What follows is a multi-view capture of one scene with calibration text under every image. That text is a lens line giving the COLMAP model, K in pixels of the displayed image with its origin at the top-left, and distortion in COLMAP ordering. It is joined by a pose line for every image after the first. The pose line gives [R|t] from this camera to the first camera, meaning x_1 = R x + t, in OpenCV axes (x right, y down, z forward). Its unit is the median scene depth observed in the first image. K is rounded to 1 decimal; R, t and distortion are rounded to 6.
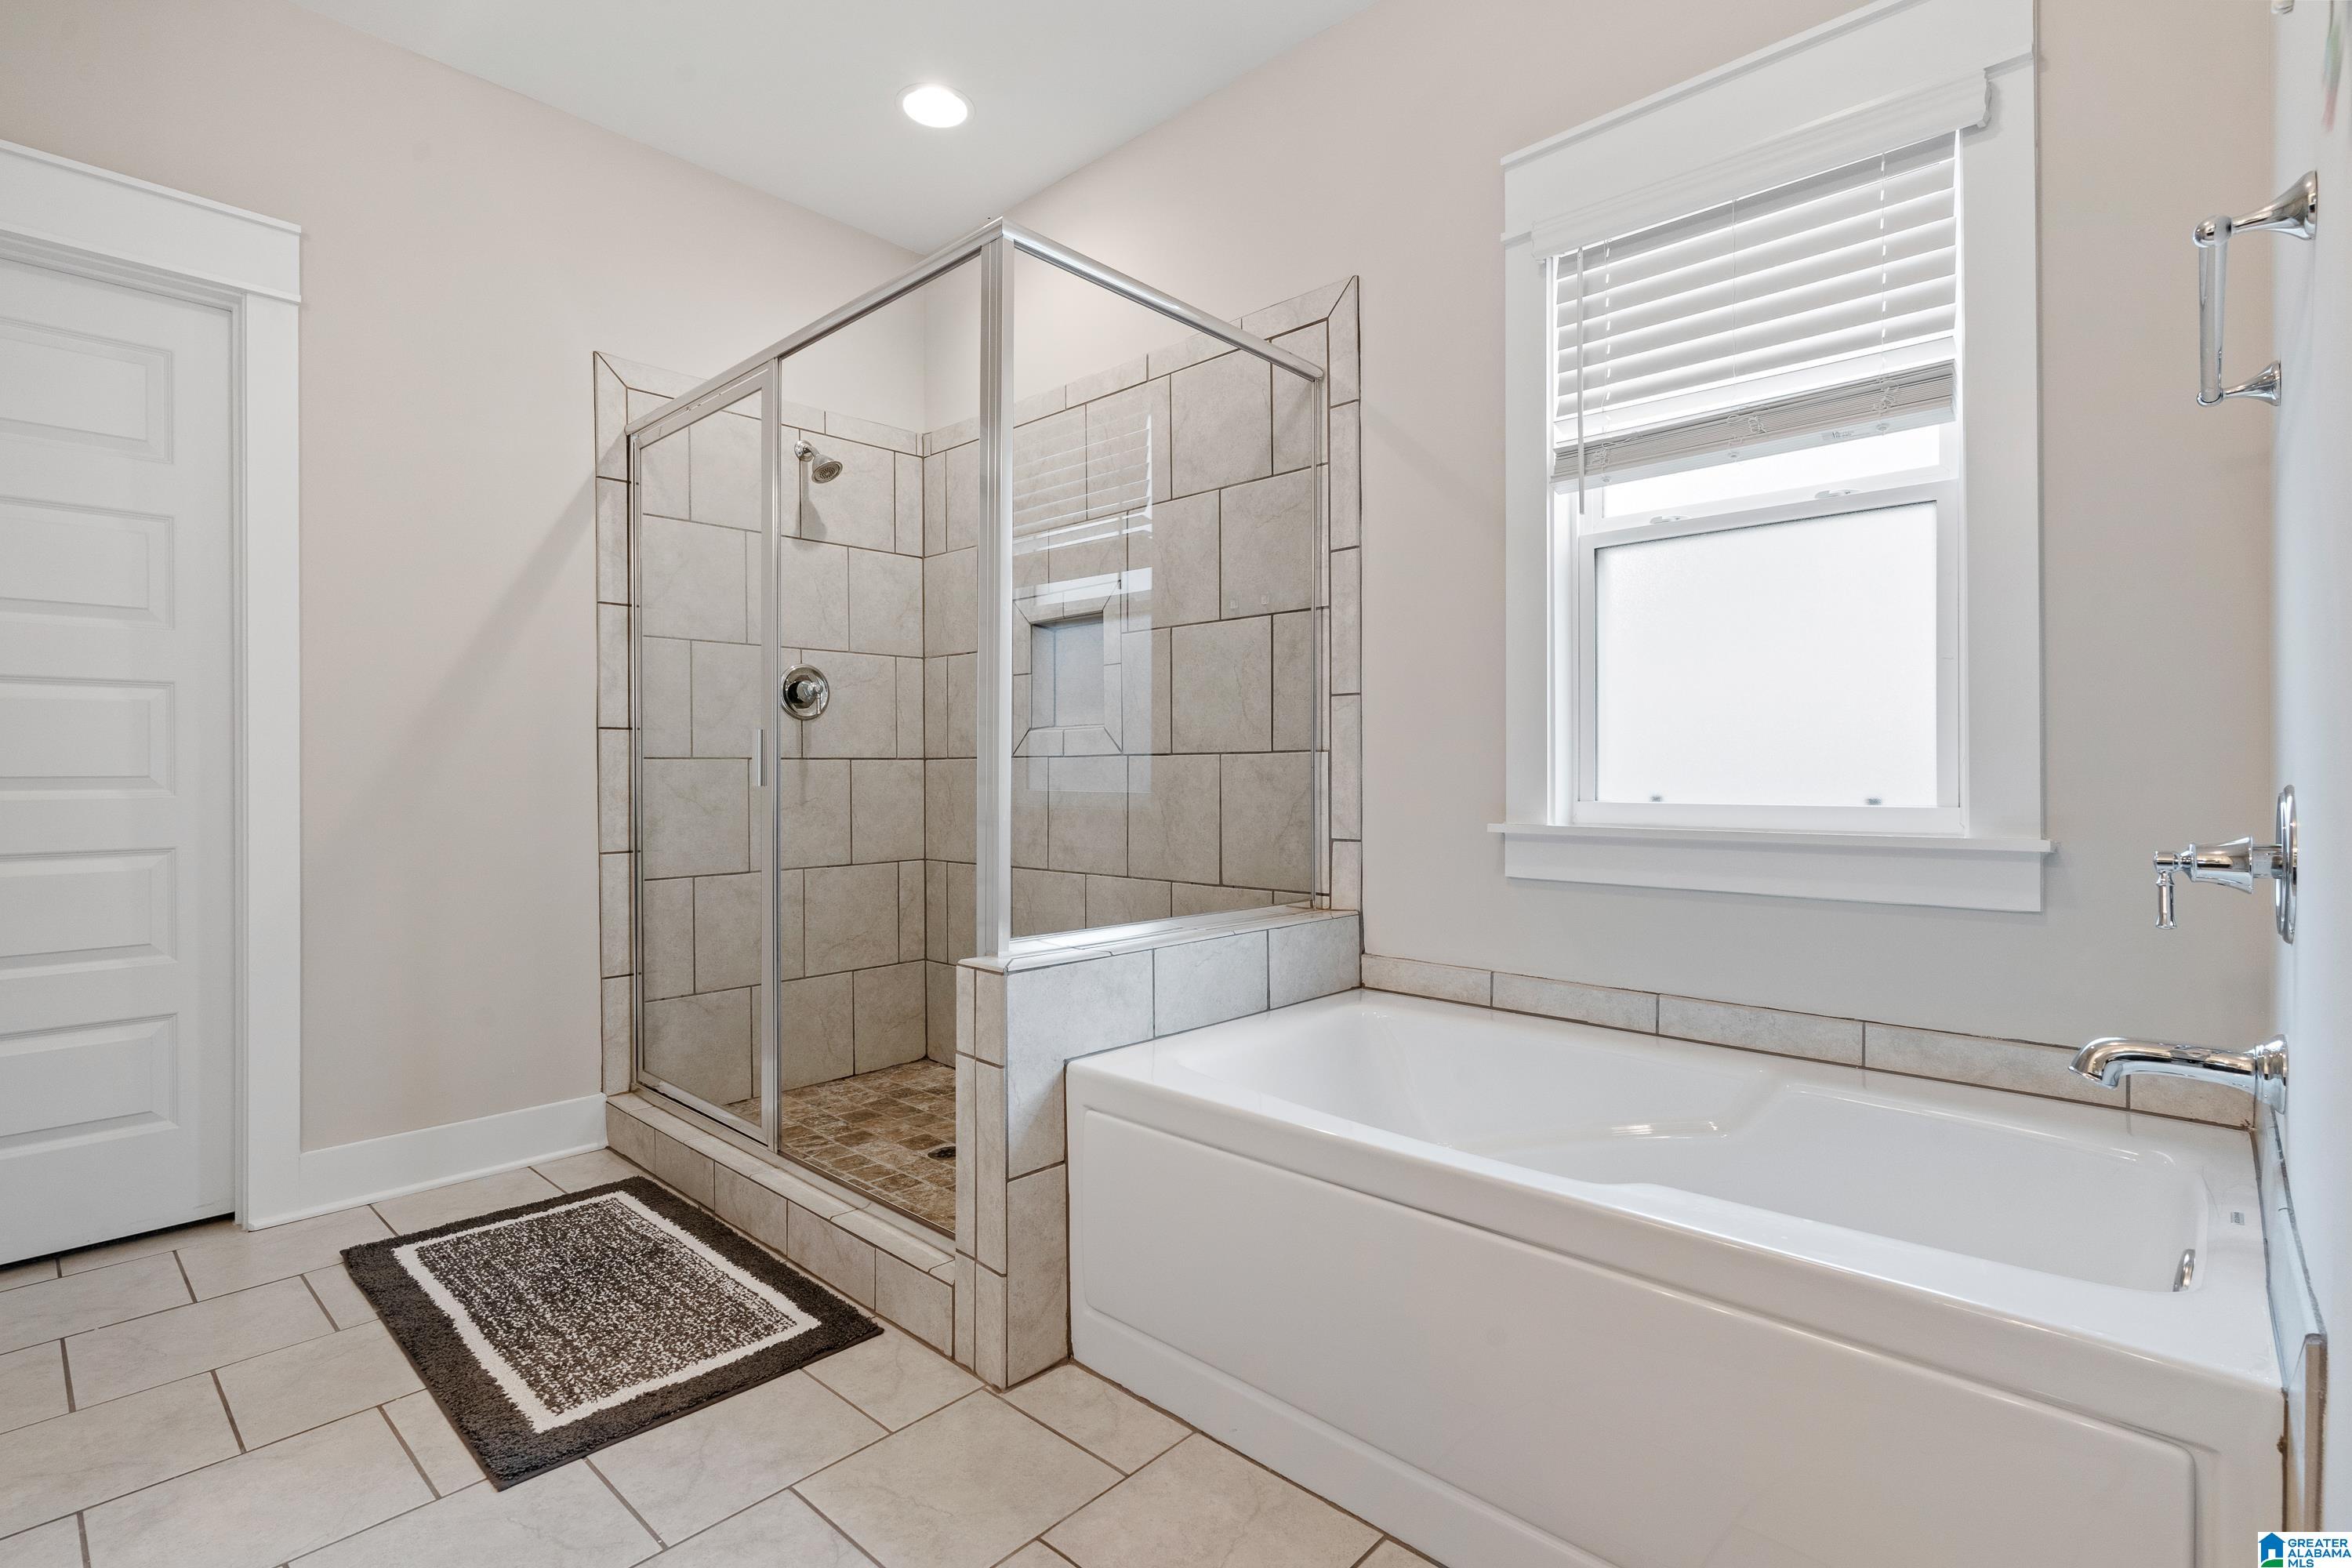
lens RADIAL K [[1105.5, 0, 1175.6], [0, 1105.5, 777.4], [0, 0, 1]] dist [0.000087, 0.000644]
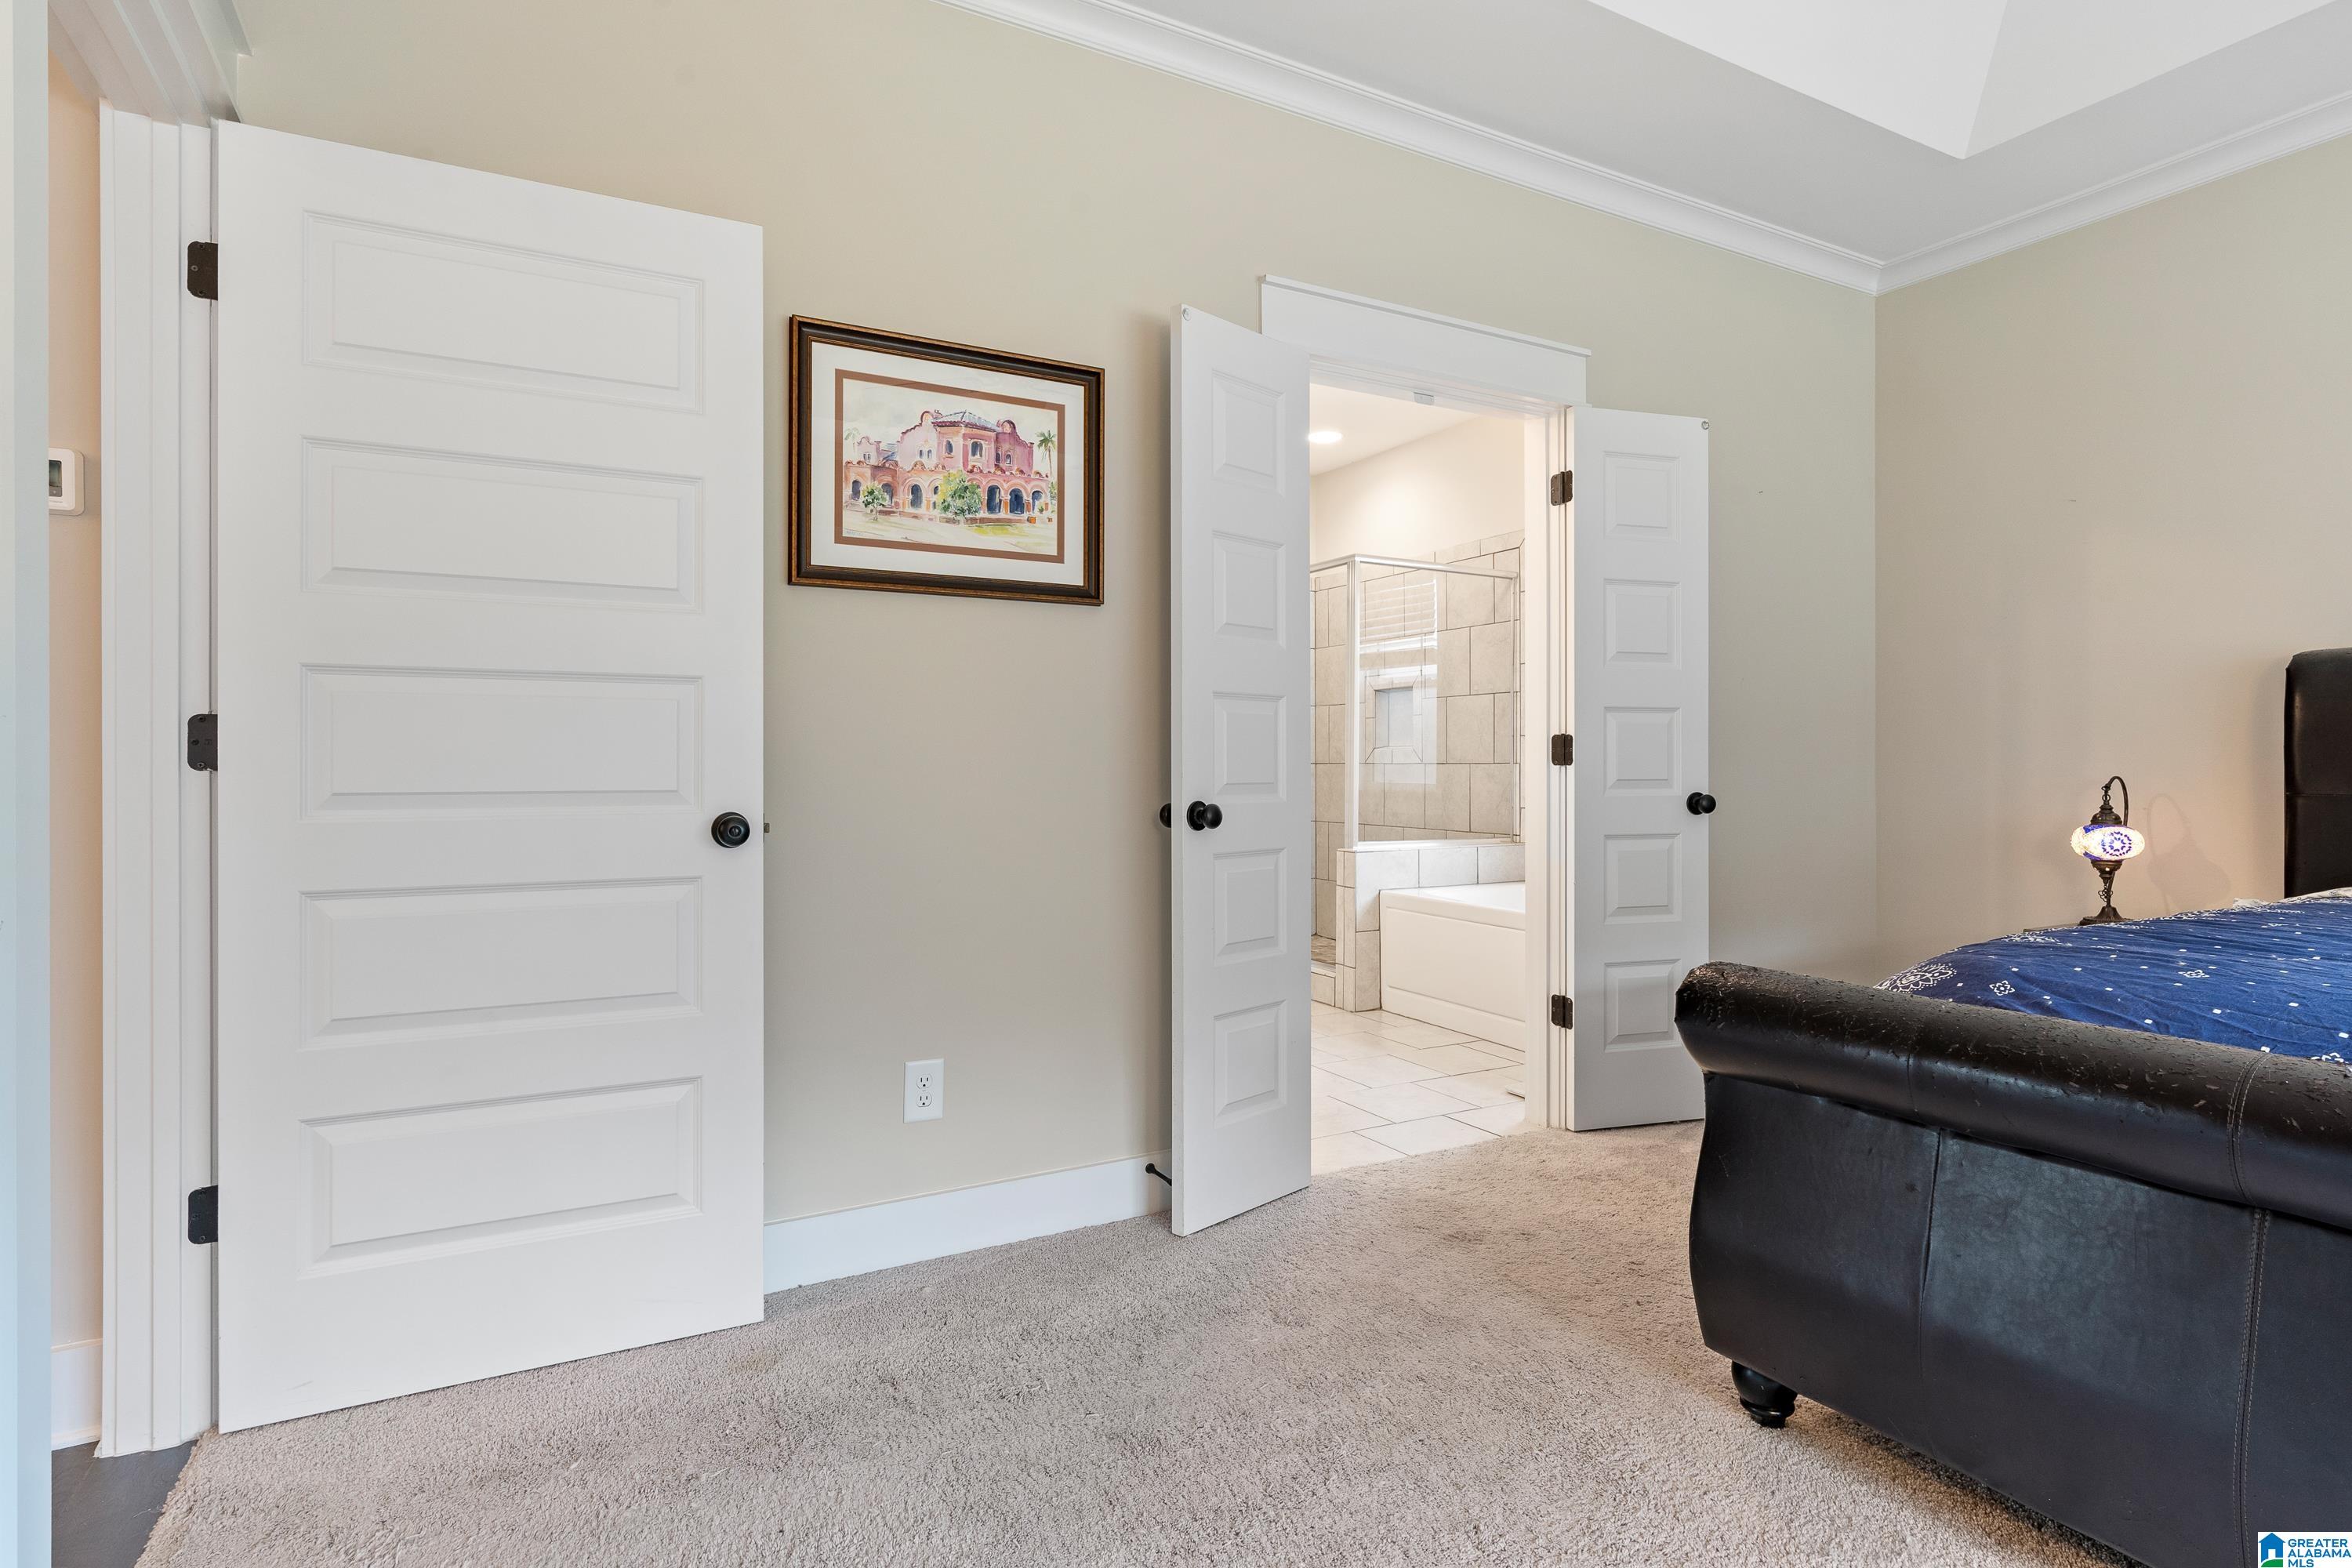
lens RADIAL K [[1235.5, 0, 1180.9], [0, 1235.5, 771.3], [0, 0, 1]] dist [0.004834, 0.000798]
pose [[0.951939, 0.003822, -0.306263, 0.210523], [-0.003333, 0.999992, 0.002118, -0.010657], [0.306268, -0.000996, 0.951945, -1.155207]]
